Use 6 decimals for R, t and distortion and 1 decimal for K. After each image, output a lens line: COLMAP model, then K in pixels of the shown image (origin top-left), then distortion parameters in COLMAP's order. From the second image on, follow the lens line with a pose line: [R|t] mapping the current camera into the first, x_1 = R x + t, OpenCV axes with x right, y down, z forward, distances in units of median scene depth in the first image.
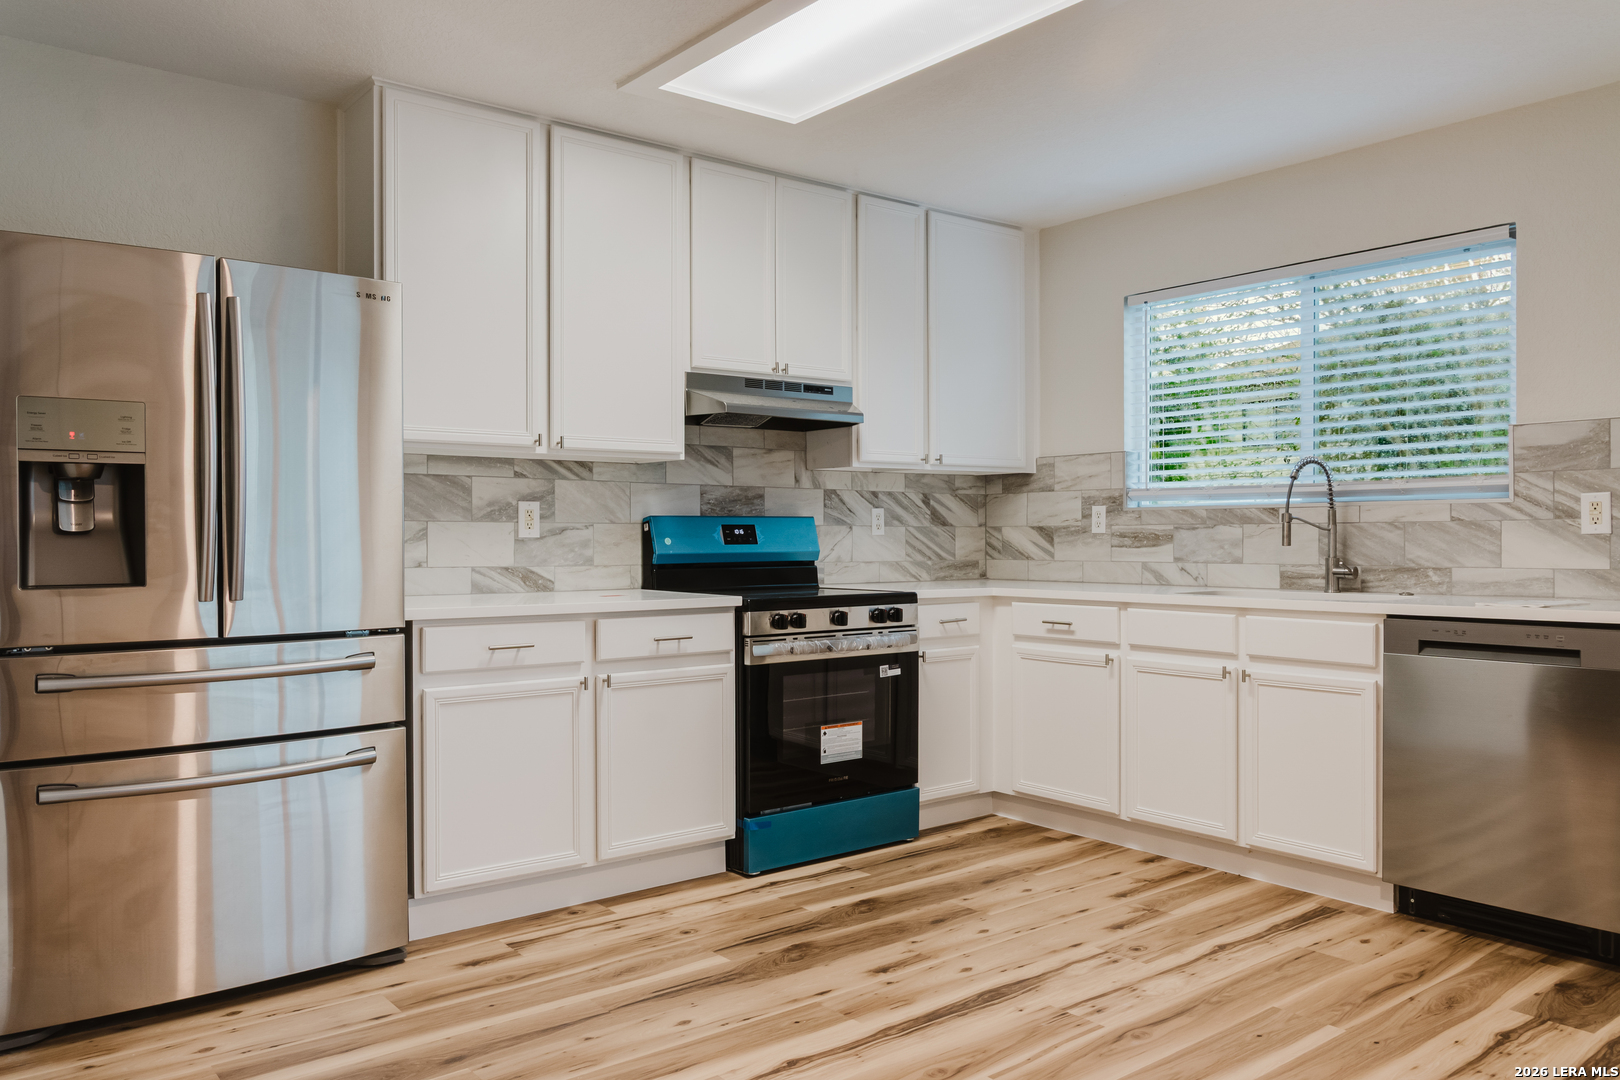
lens RADIAL K [[1196.8, 0, 820.1], [0, 1196.8, 536.7], [0, 0, 1]] dist [-0.015985, 0.012318]
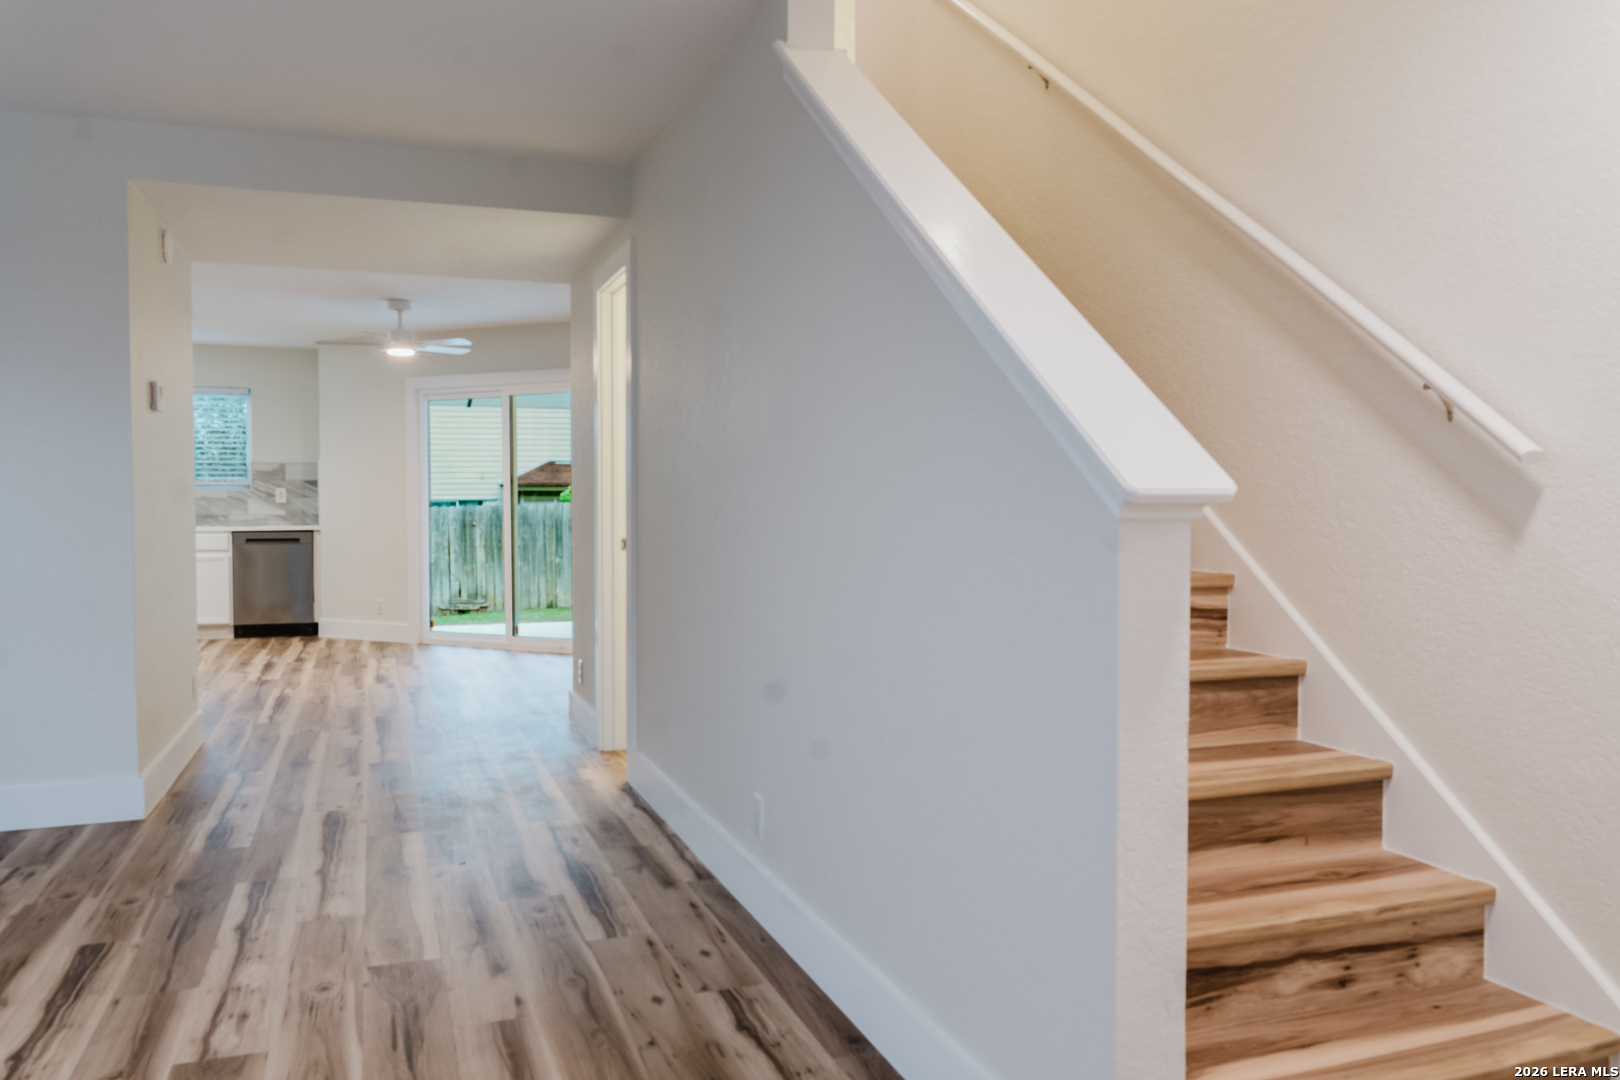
lens RADIAL K [[1196.8, 0, 812.0], [0, 1196.8, 547.1], [0, 0, 1]] dist [-0.015985, 0.012318]
pose [[0.313964, -0.034421, 0.948811, -1.593721], [-0.000913, 0.999331, 0.036556, -0.001374], [-0.949434, -0.012344, 0.313723, -1.065865]]
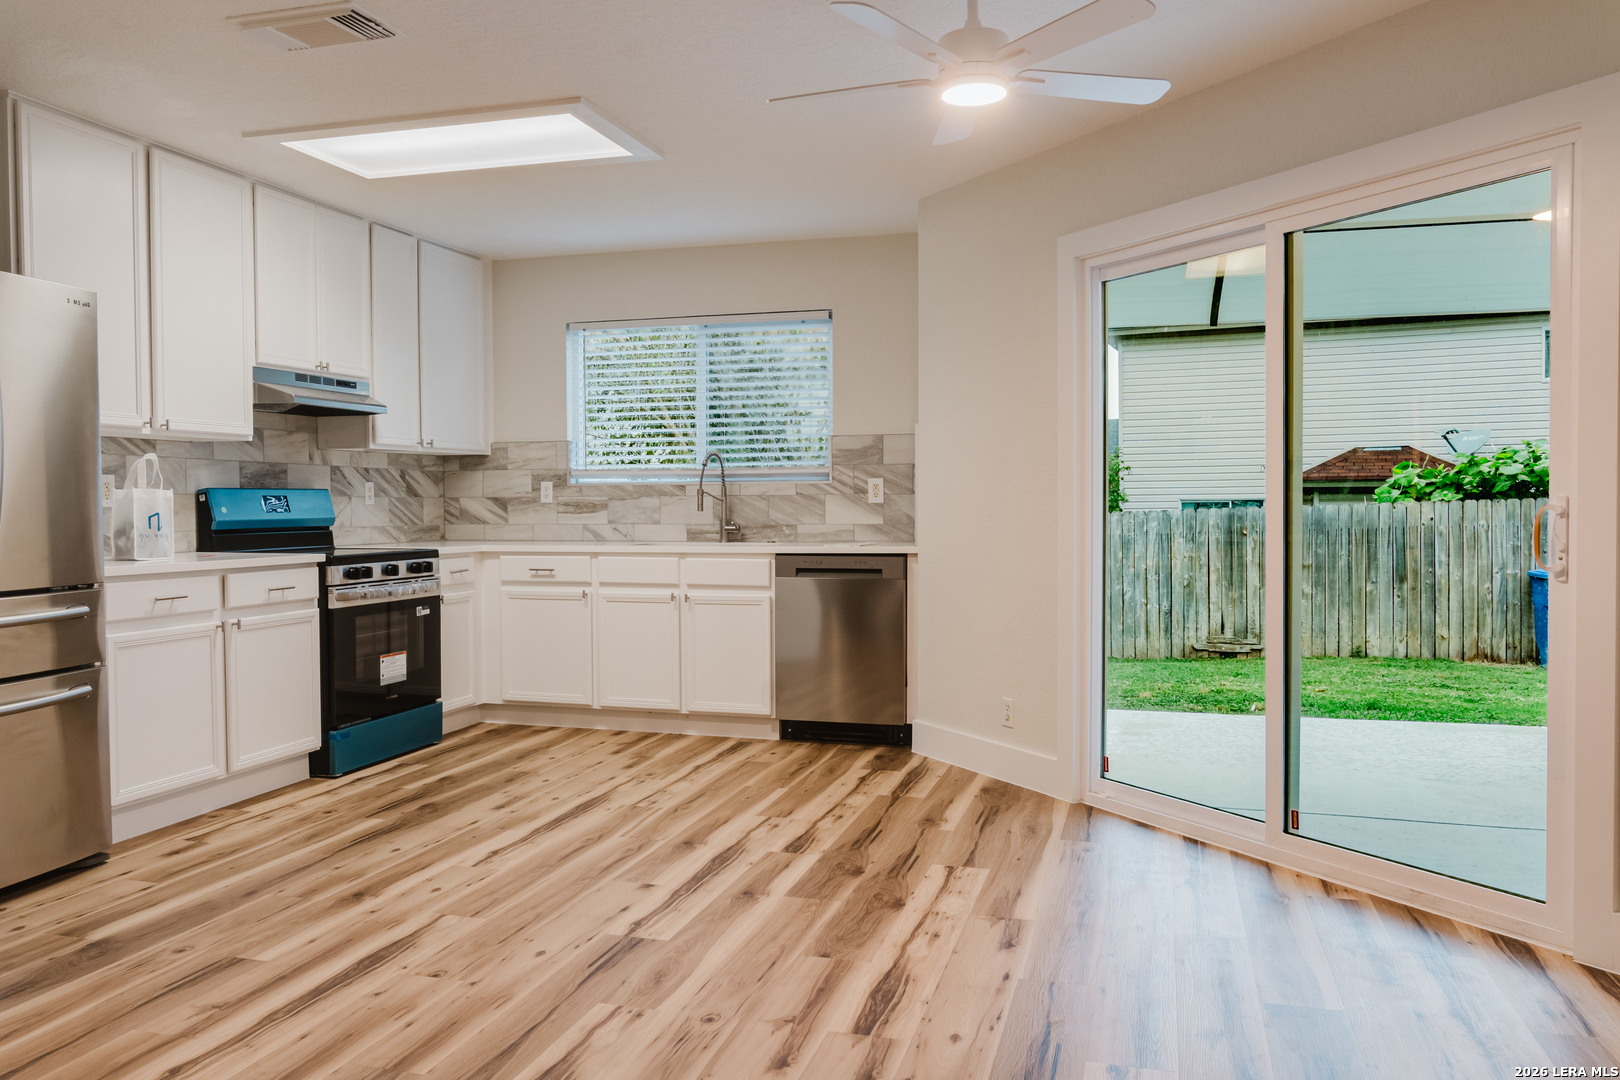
lens RADIAL K [[1196.8, 0, 809.0], [0, 1196.8, 533.5], [0, 0, 1]] dist [-0.015985, 0.012318]
pose [[0.818443, -0.015285, 0.574384, -0.370030], [0.001891, 0.999712, 0.023909, -0.000071], [-0.574585, -0.018482, 0.818236, -0.305532]]
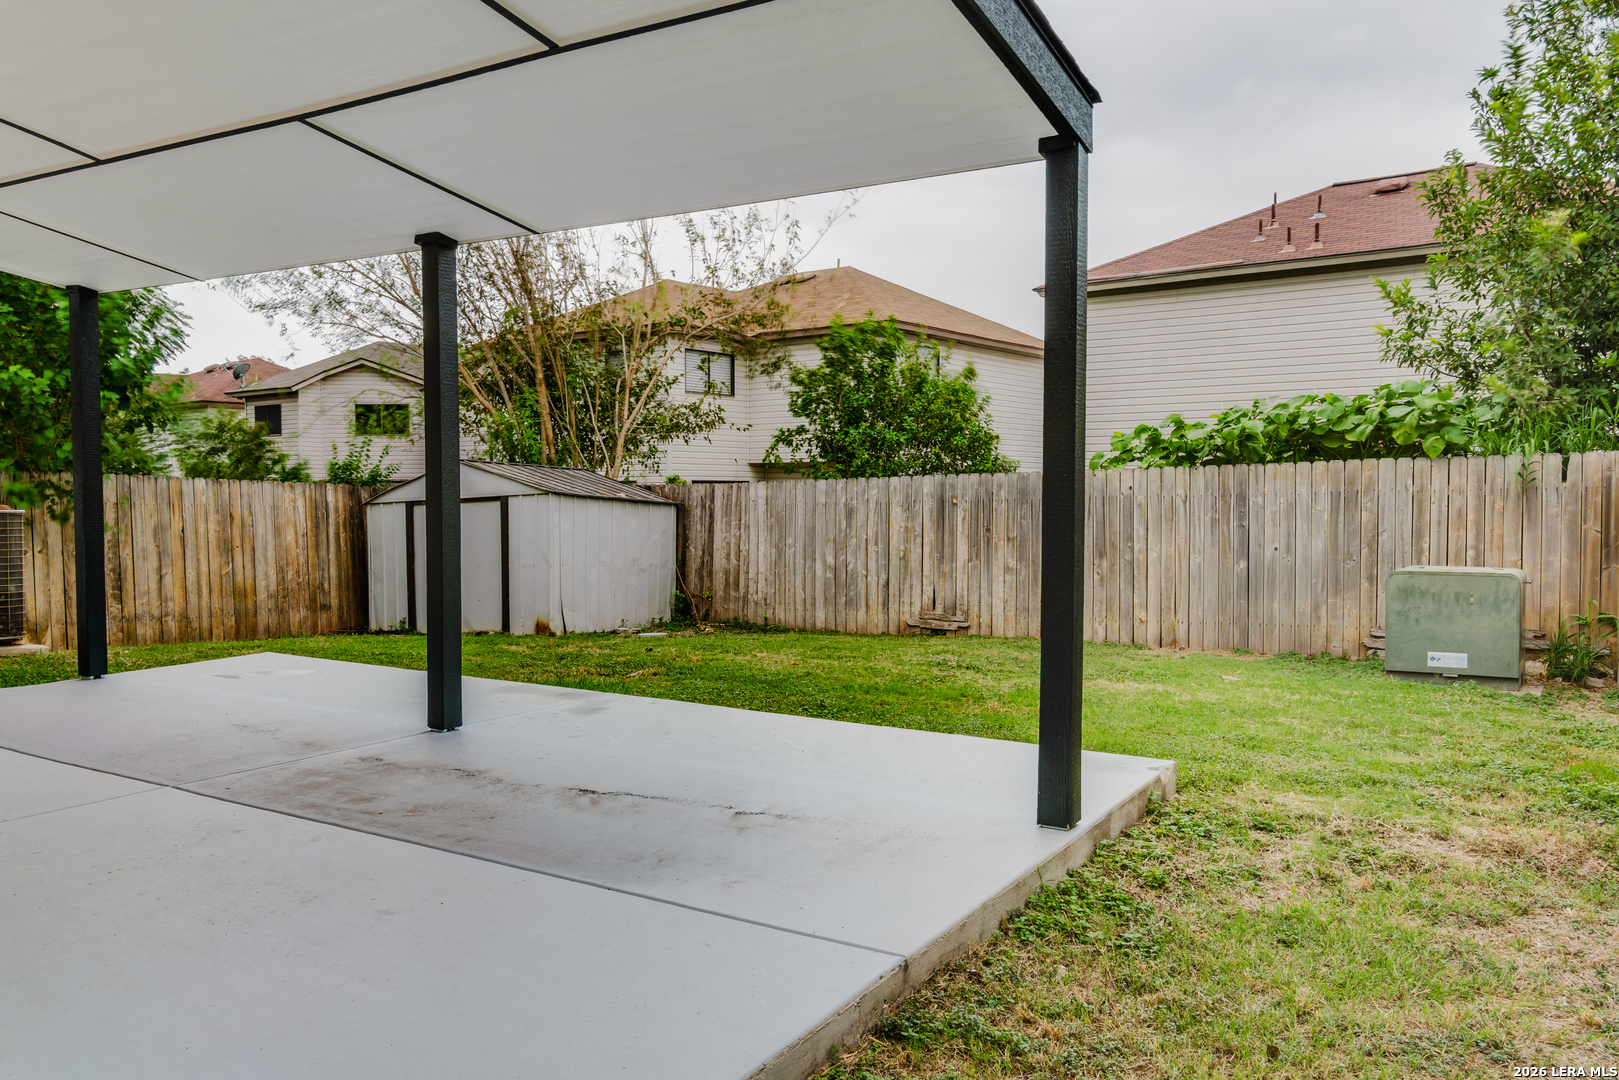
lens RADIAL K [[1196.0, 0, 809.9], [0, 1196.0, 539.0], [0, 0, 1]] dist [-0.015985, 0.012318]
pose [[0.936868, -0.012980, 0.349441, 1.261639], [-0.004025, 0.998844, 0.047892, 0.032156], [-0.349659, -0.046275, 0.935734, -1.137061]]
